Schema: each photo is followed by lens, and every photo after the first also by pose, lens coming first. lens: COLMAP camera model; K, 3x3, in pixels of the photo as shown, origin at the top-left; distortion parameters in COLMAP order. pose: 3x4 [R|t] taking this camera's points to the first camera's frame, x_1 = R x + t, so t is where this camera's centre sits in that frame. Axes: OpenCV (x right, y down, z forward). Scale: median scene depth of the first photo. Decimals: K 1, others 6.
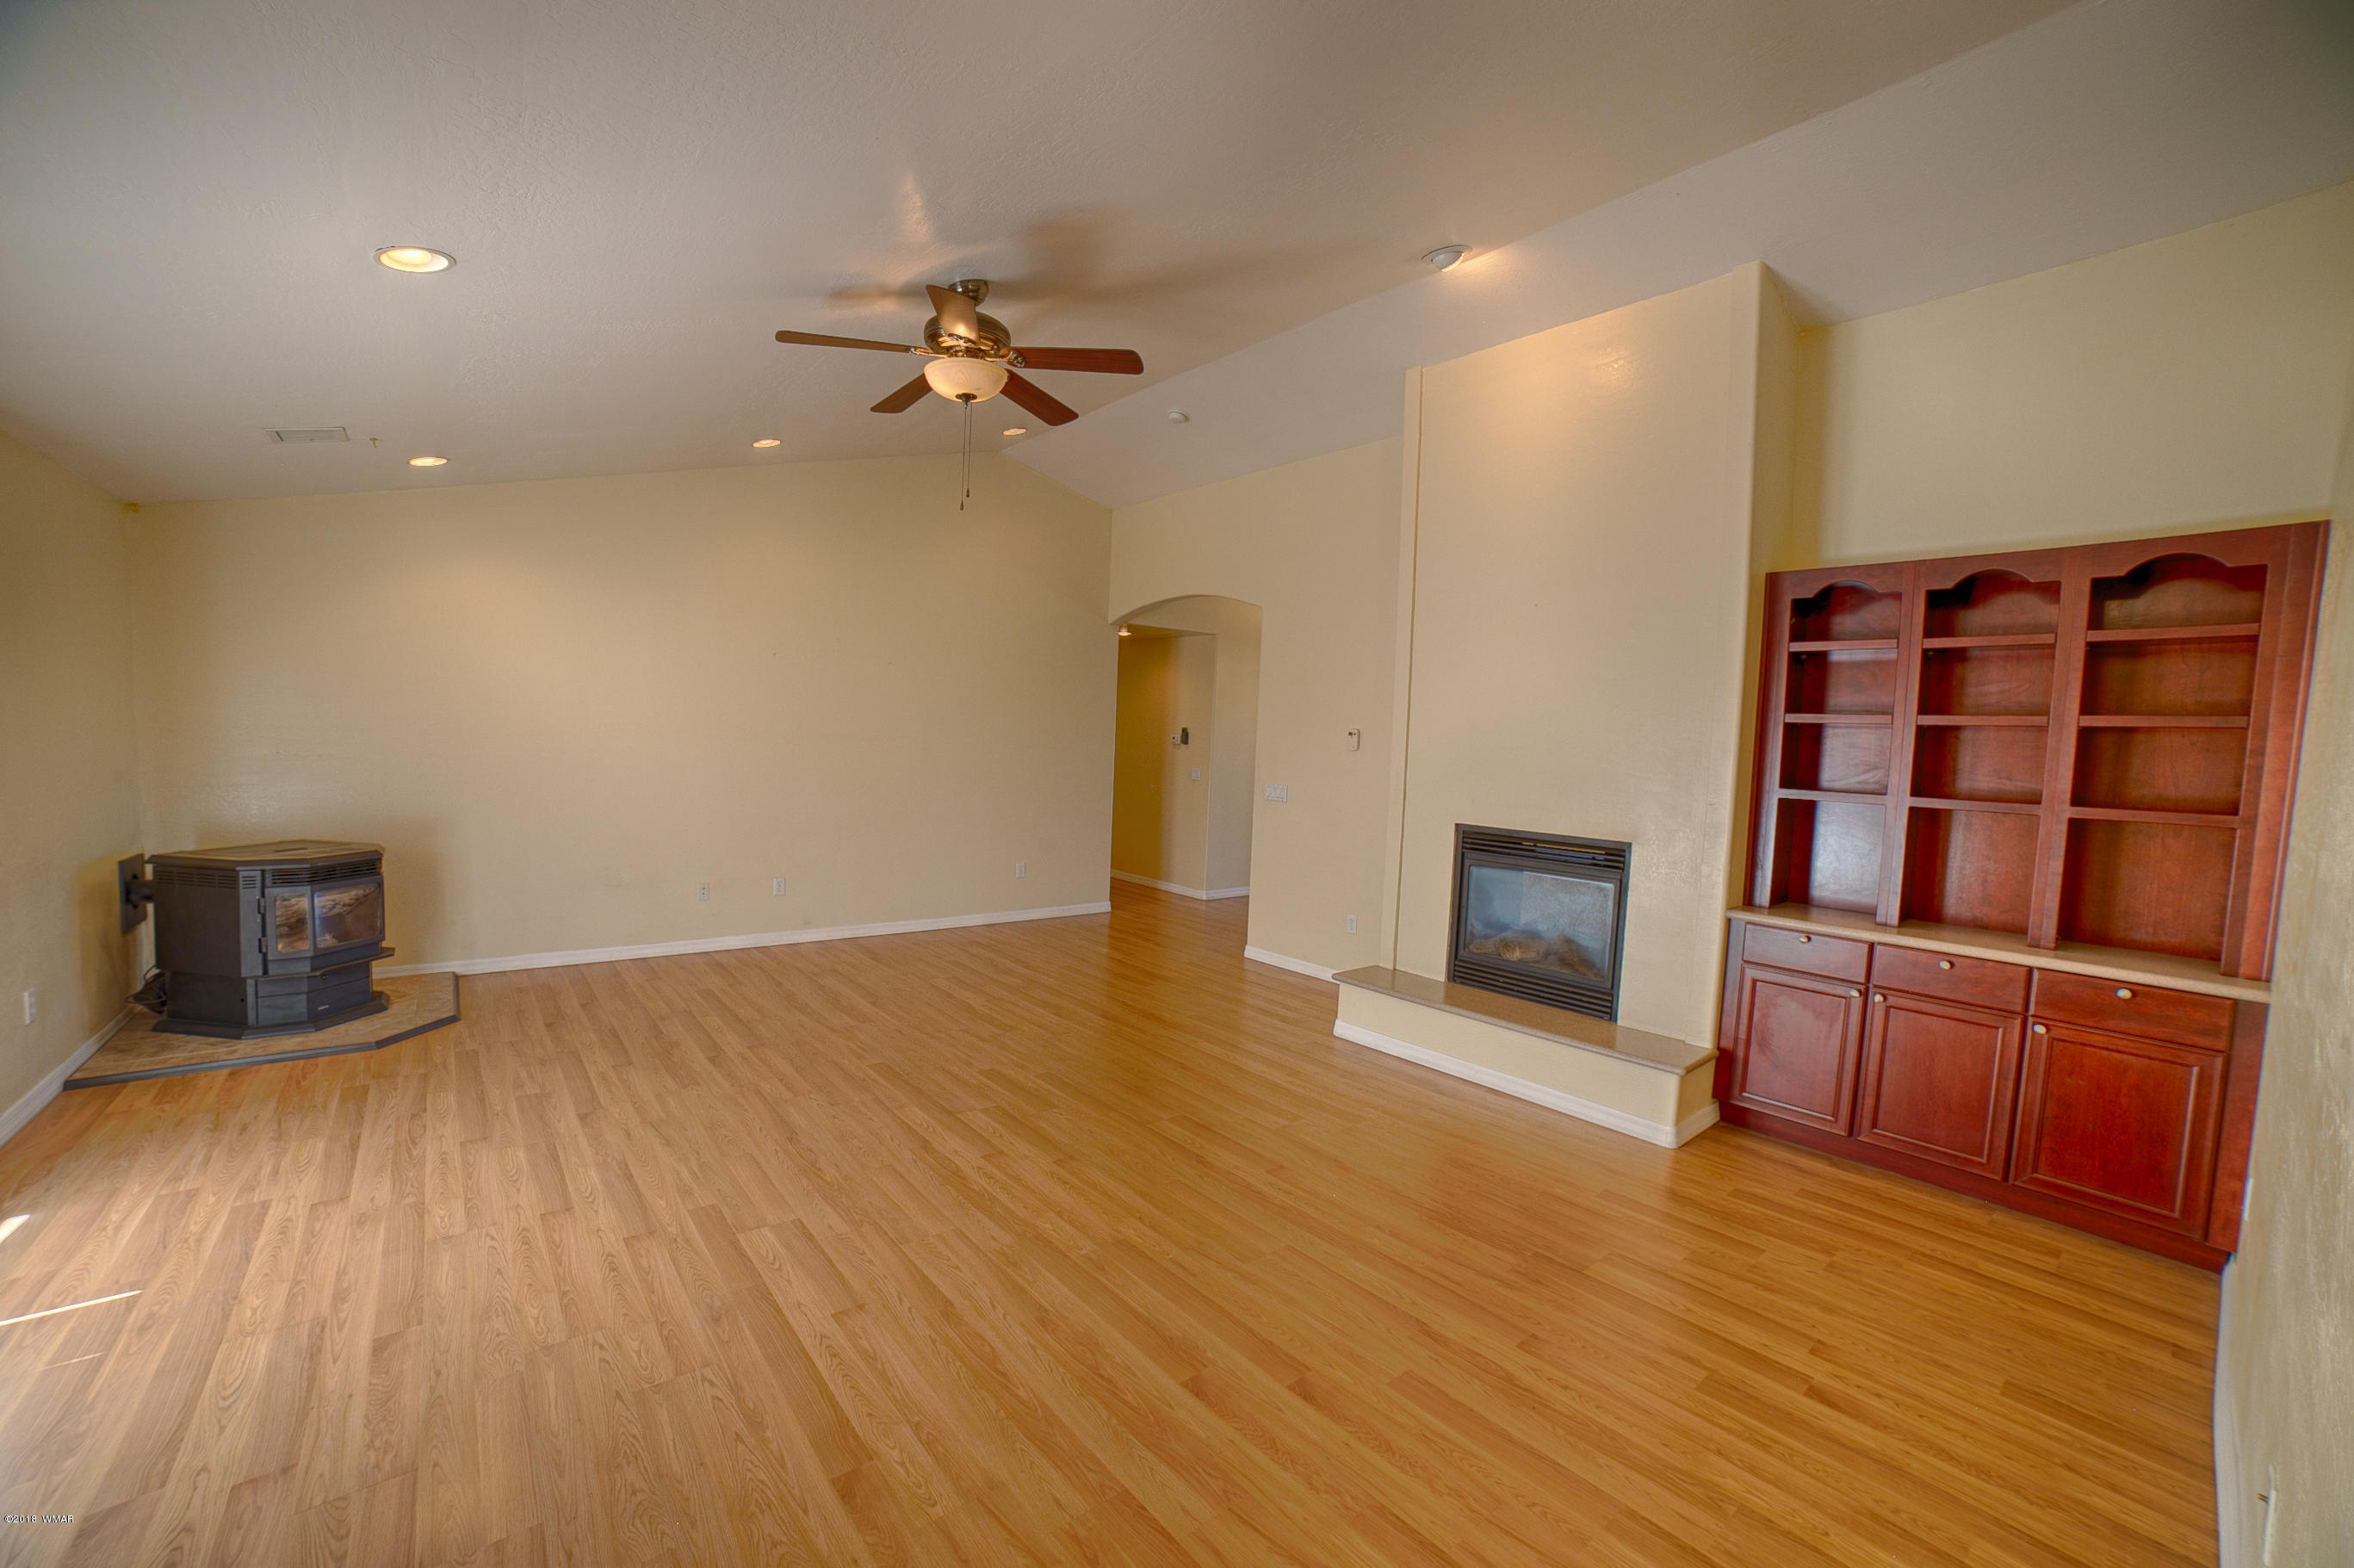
lens RADIAL K [[948.7, 0, 1172.0], [0, 948.7, 795.0], [0, 0, 1]] dist [-0.111382, 0.040068]
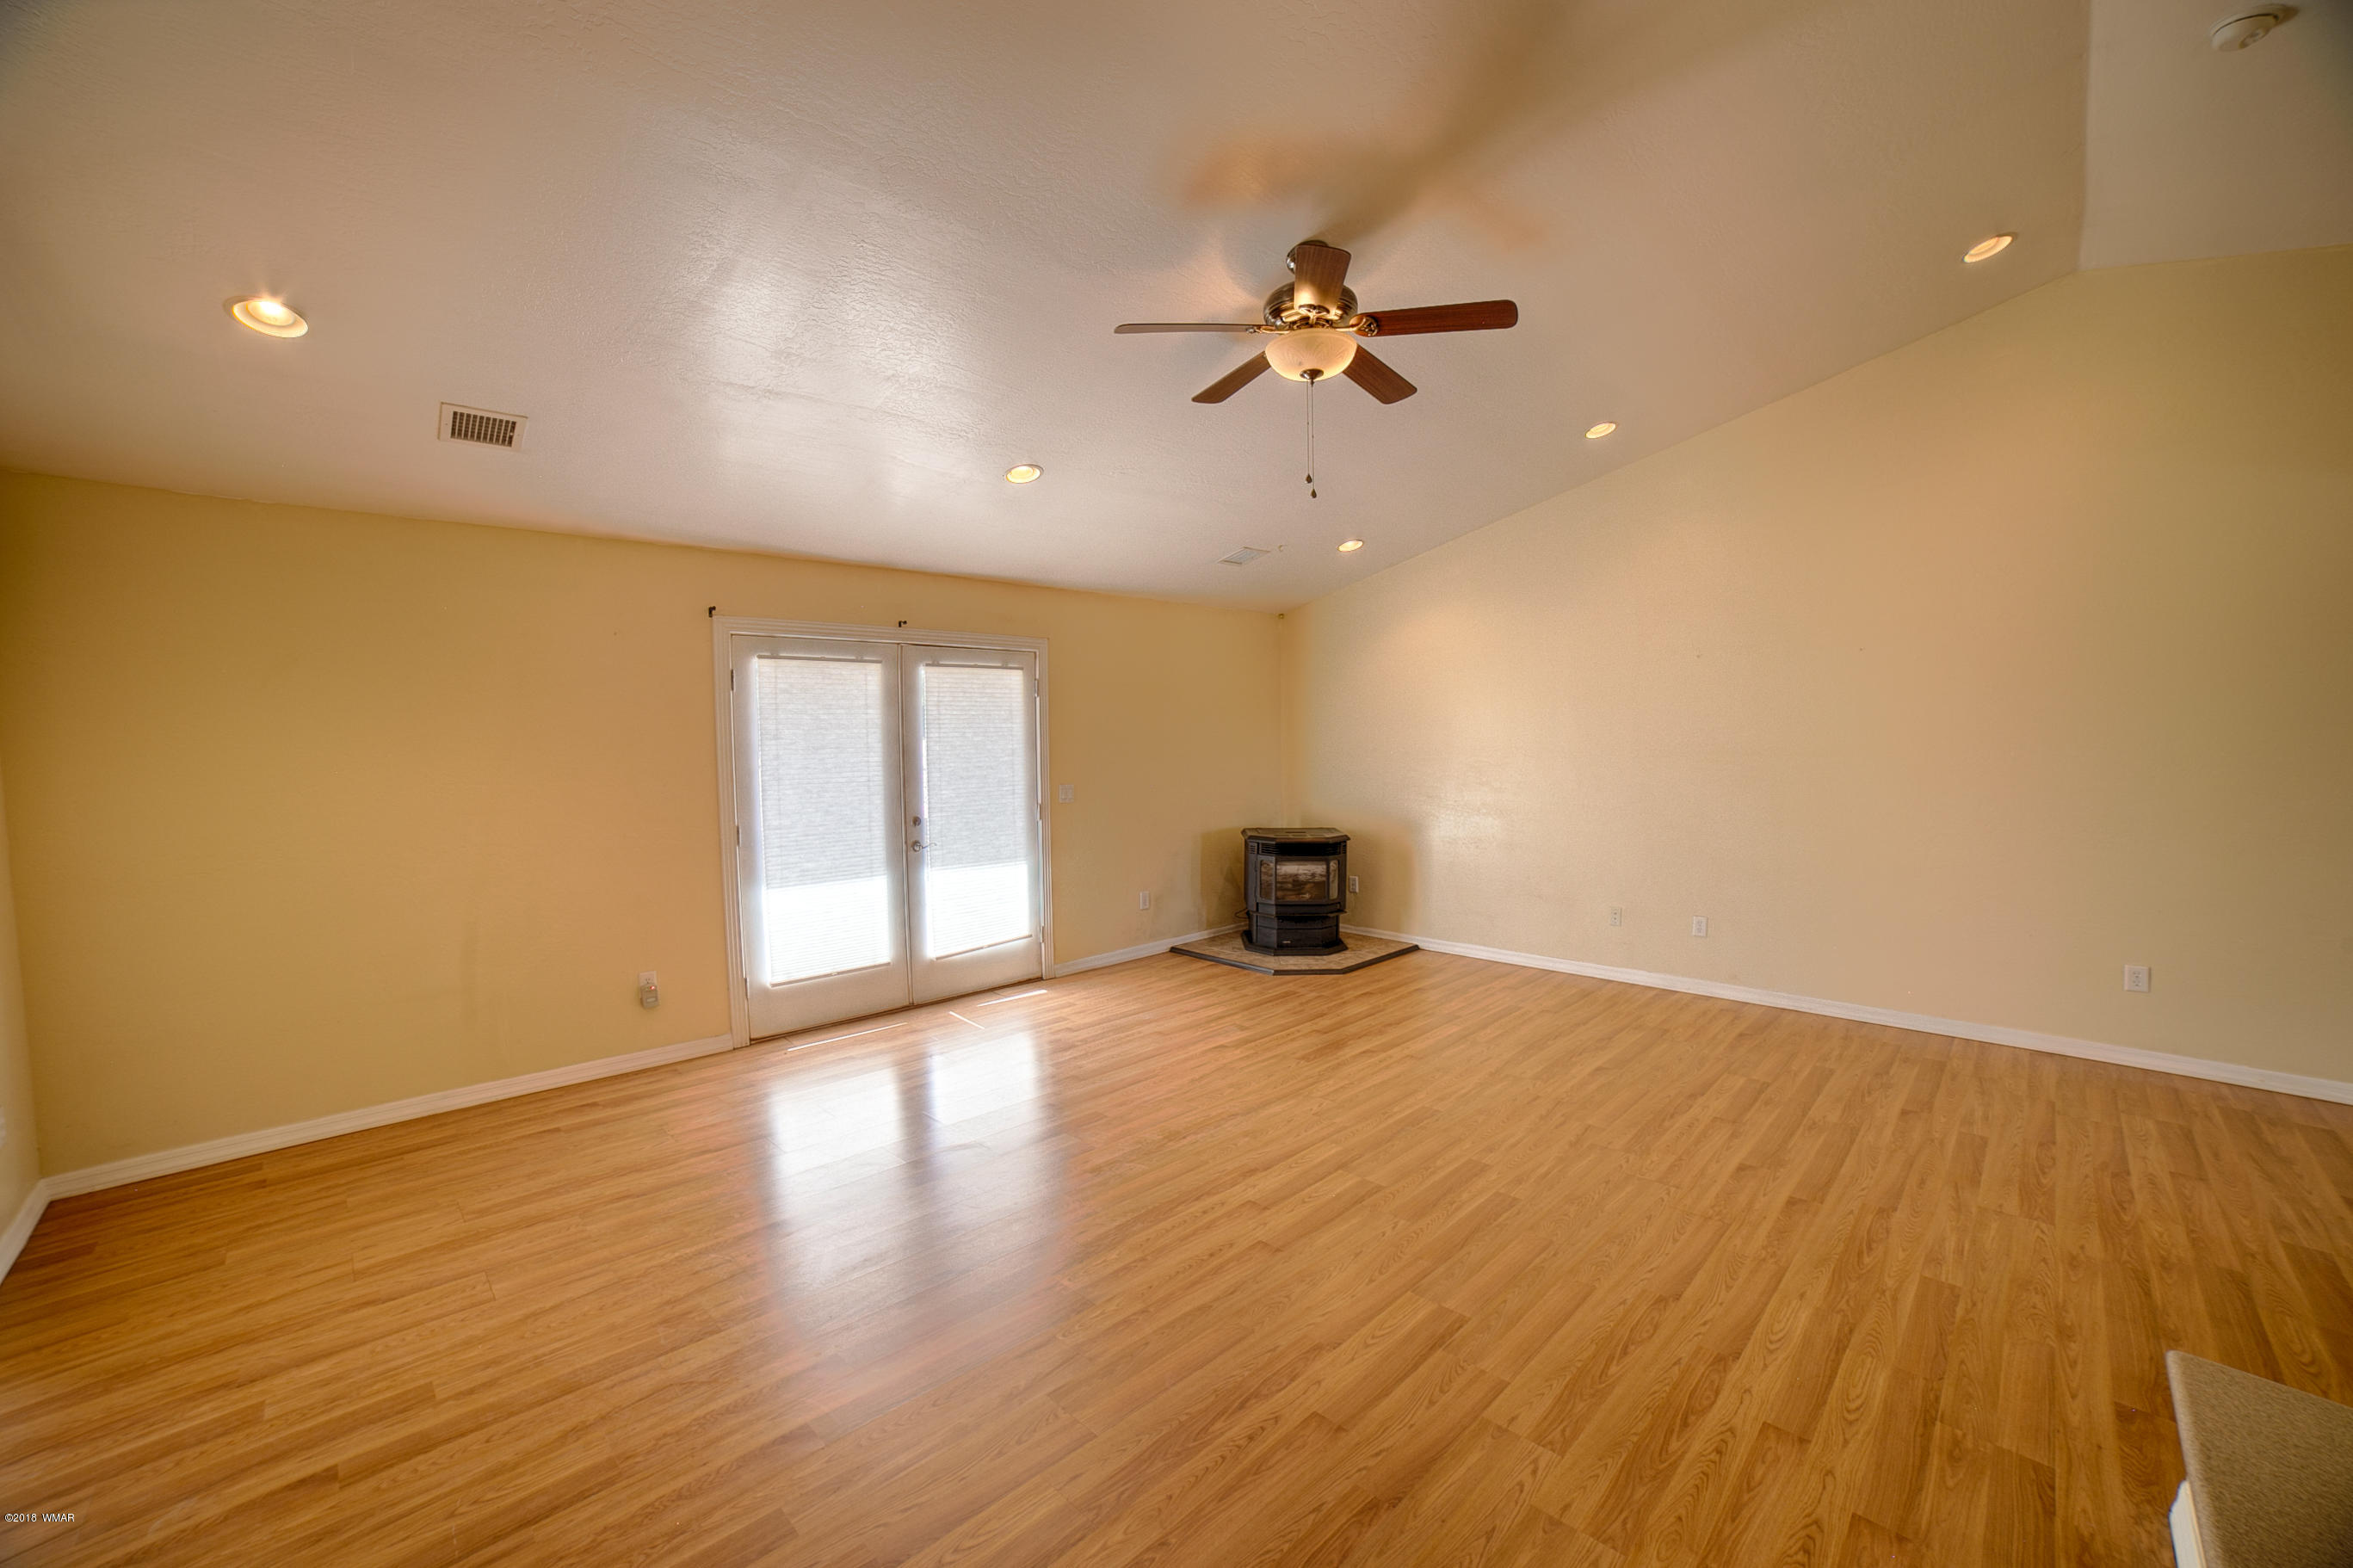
lens RADIAL K [[948.3, 0, 1171.5], [0, 948.3, 795.0], [0, 0, 1]] dist [-0.111382, 0.040068]
pose [[0.104328, 0.027005, -0.994176, 0.563925], [-0.052534, 0.998385, 0.021606, -0.024312], [0.993155, 0.049974, 0.105578, 0.651566]]
